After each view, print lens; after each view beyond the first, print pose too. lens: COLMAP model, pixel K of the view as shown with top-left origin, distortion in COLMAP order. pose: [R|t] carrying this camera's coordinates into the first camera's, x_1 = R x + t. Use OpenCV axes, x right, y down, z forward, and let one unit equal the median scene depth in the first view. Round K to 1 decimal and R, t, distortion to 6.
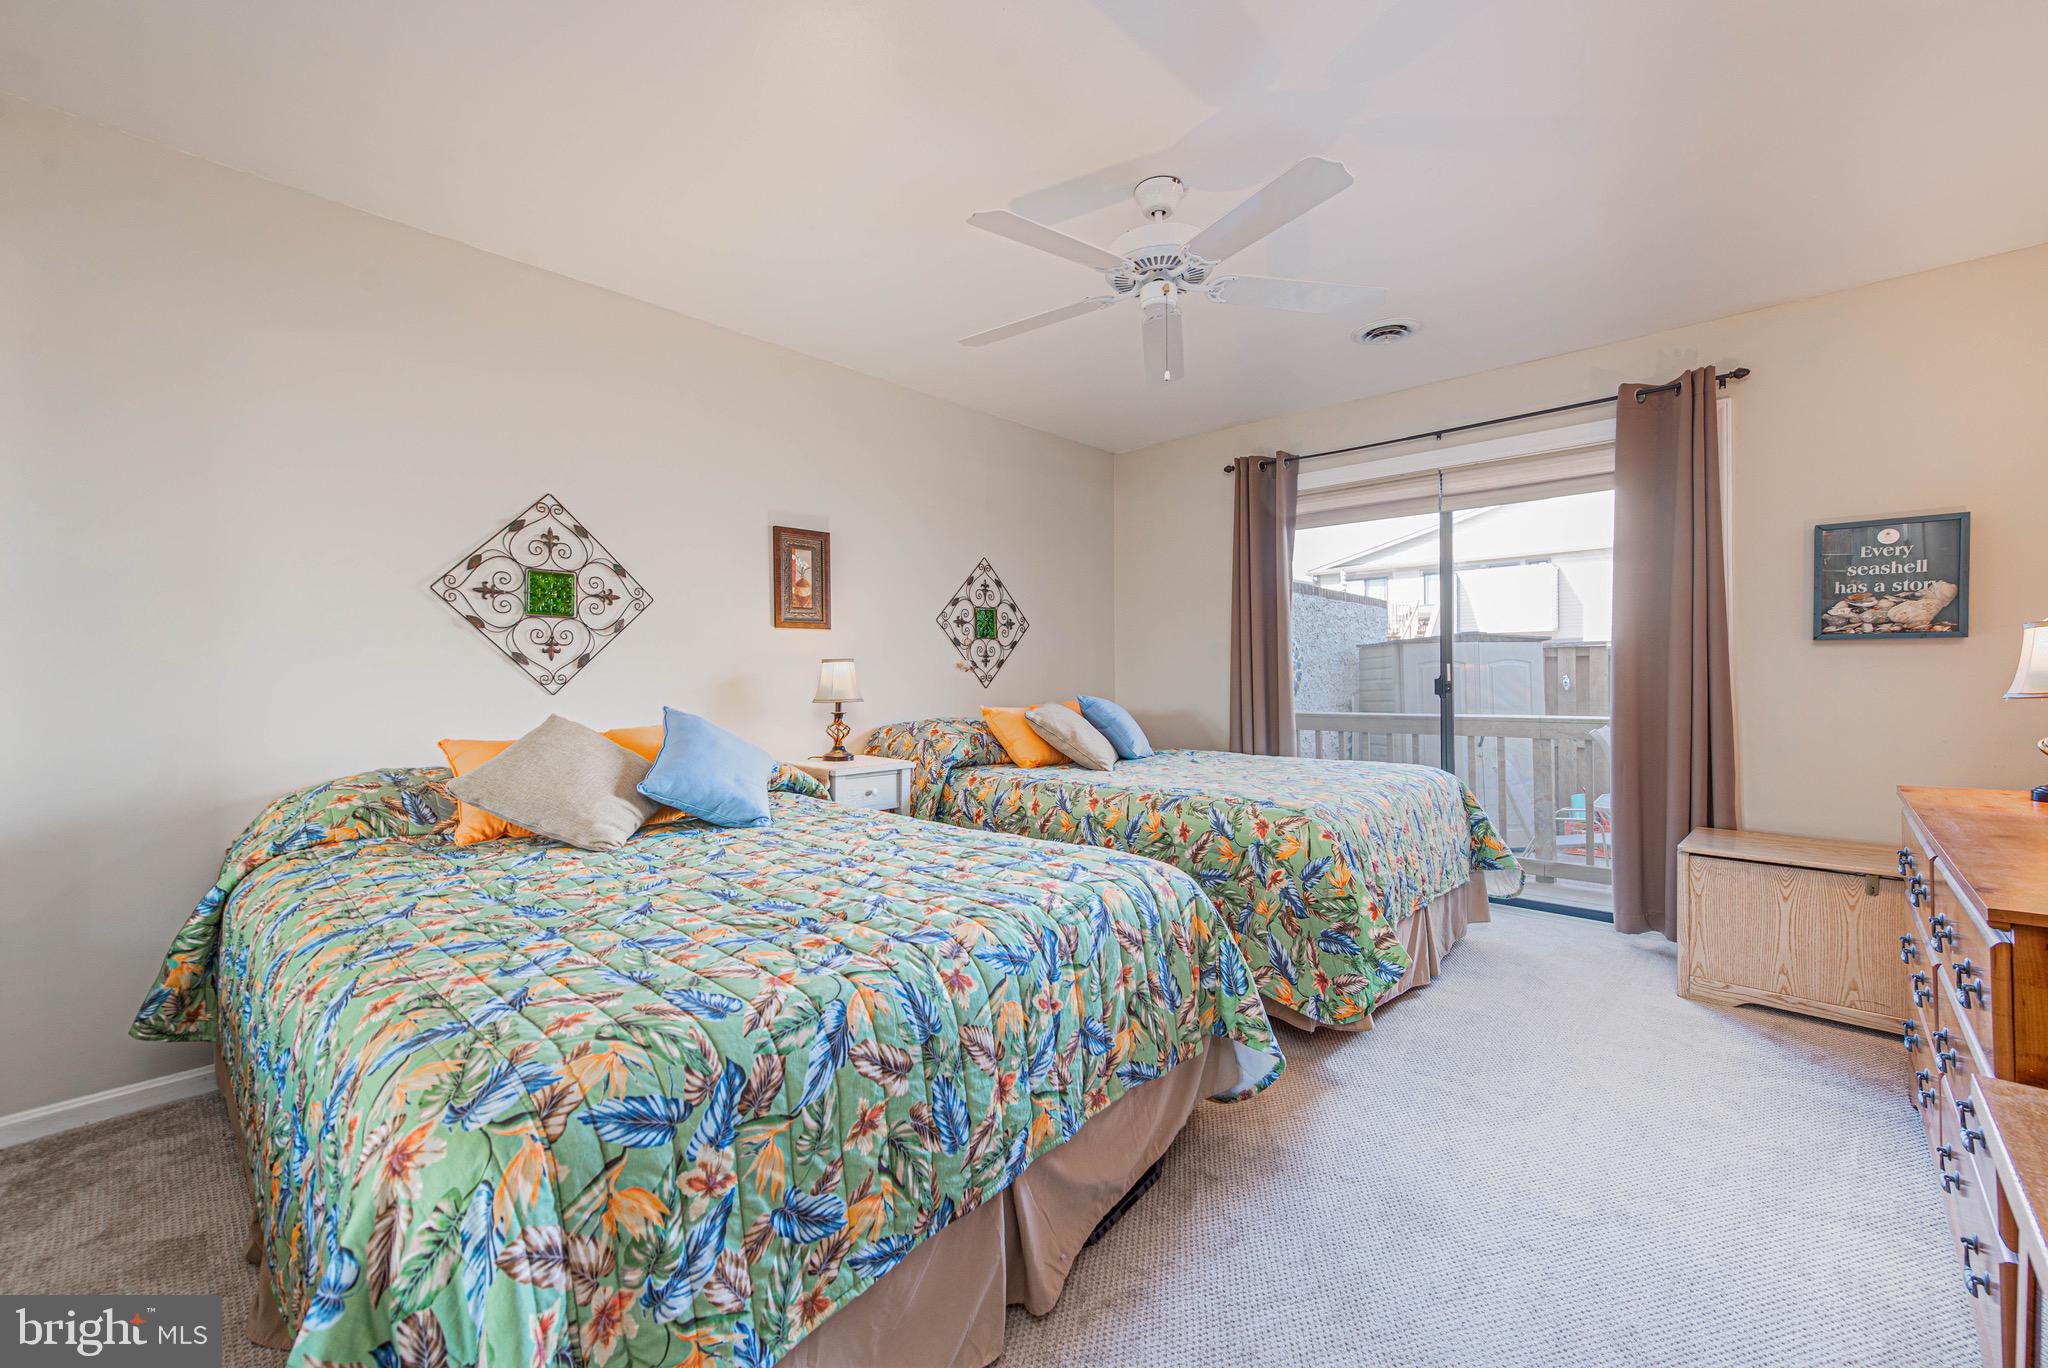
lens RADIAL K [[822.7, 0, 1002.6], [0, 822.7, 678.4], [0, 0, 1]] dist [0.003189, -0.000361]
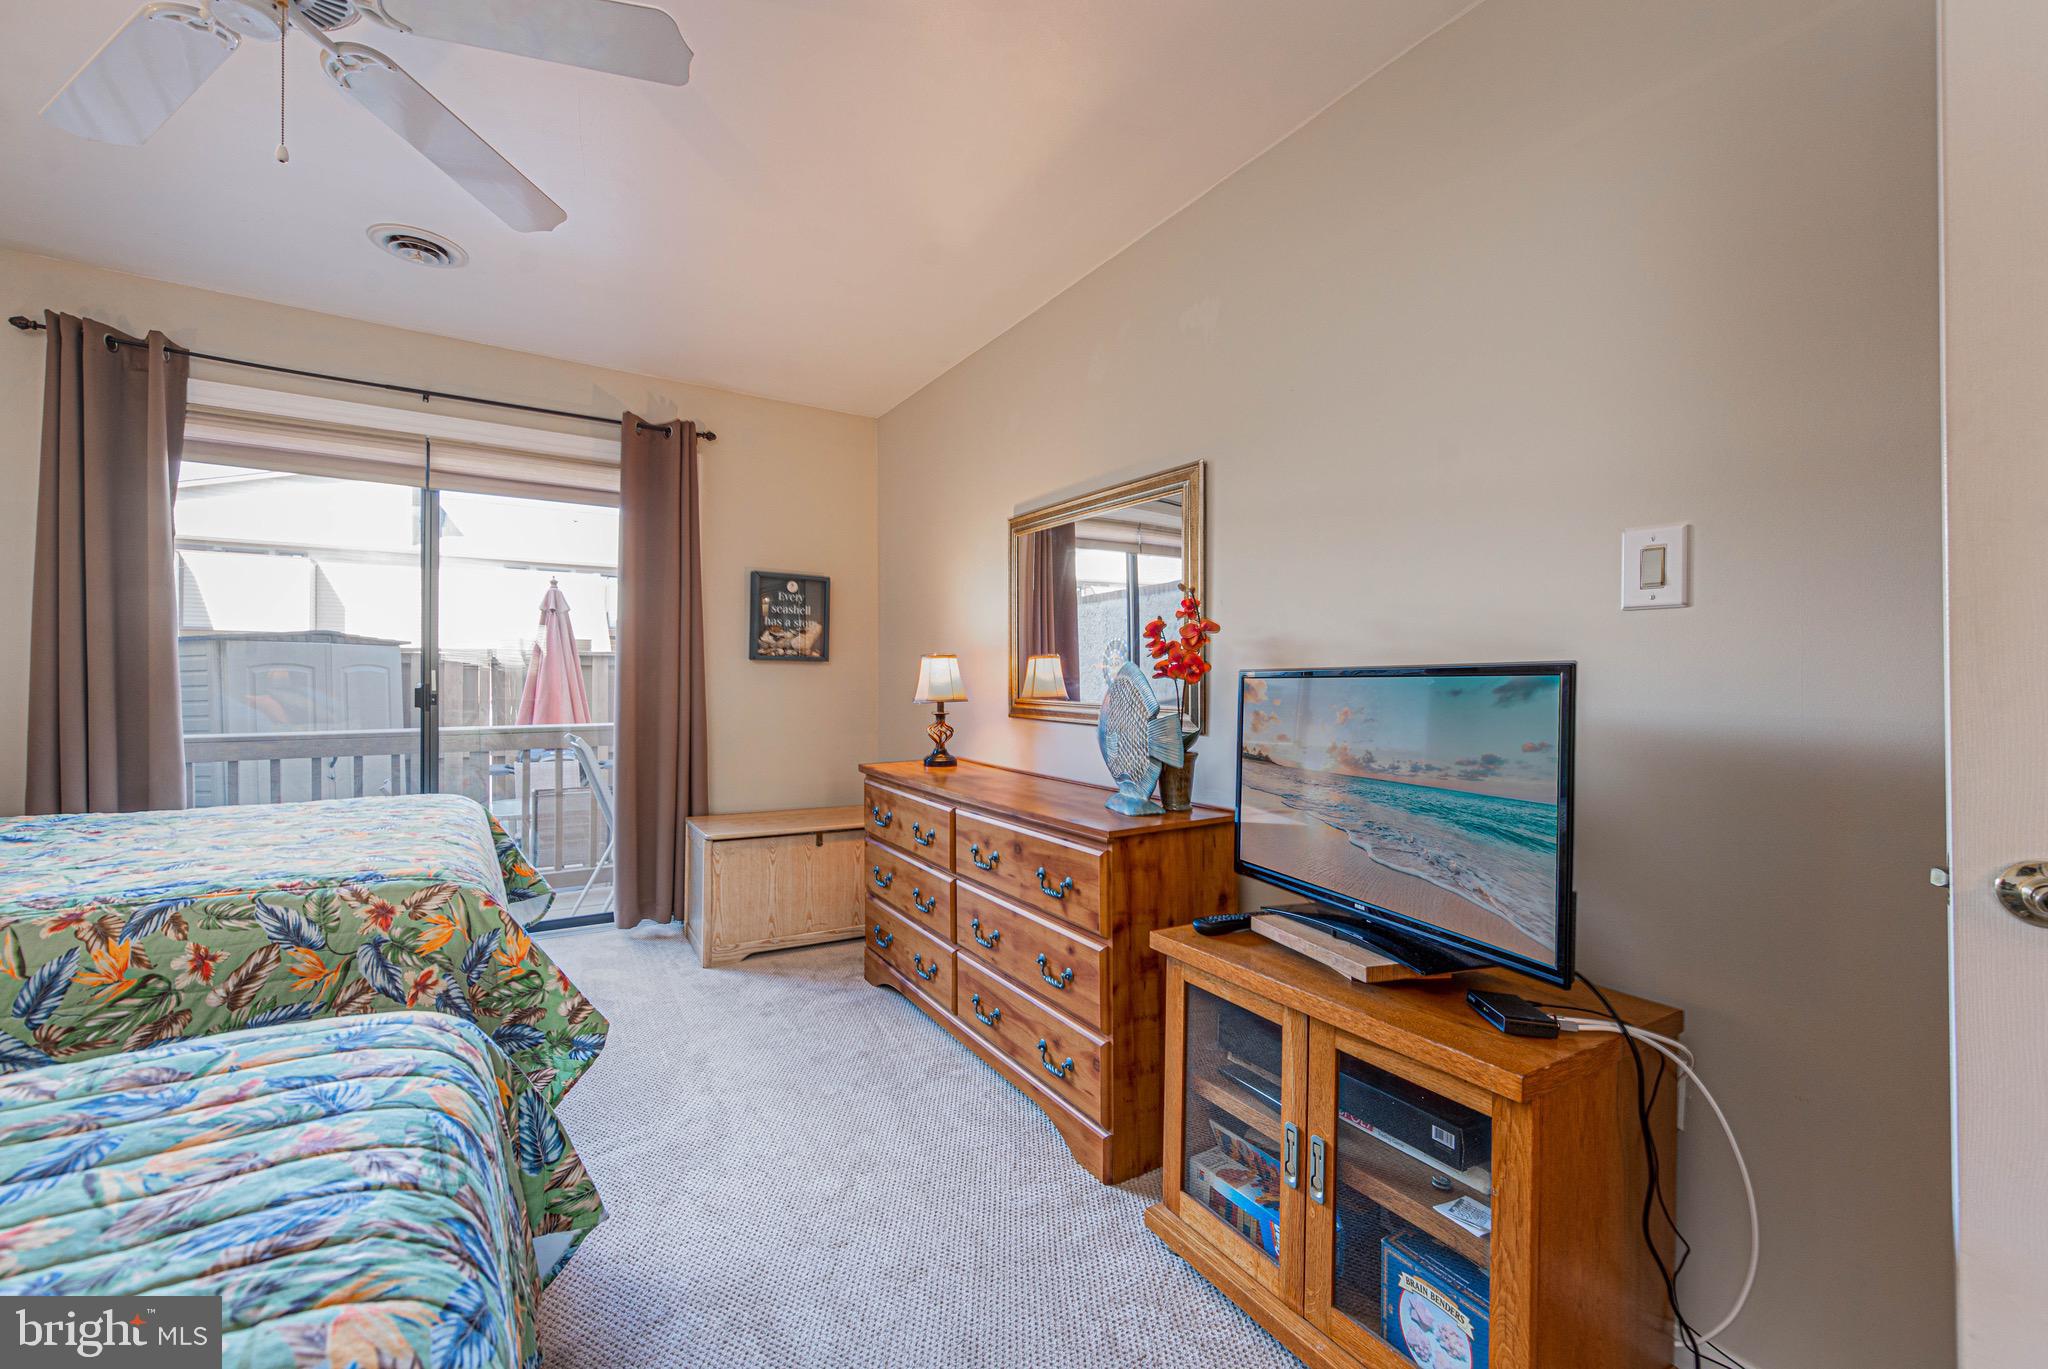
lens RADIAL K [[821.3, 0, 1005.9], [0, 821.3, 682.8], [0, 0, 1]] dist [0.013345, -0.008266]
pose [[0.251171, 0.007576, 0.967913, -0.167335], [-0.003140, 0.999970, -0.007012, -0.001605], [-0.967938, -0.001278, 0.251188, 0.290591]]
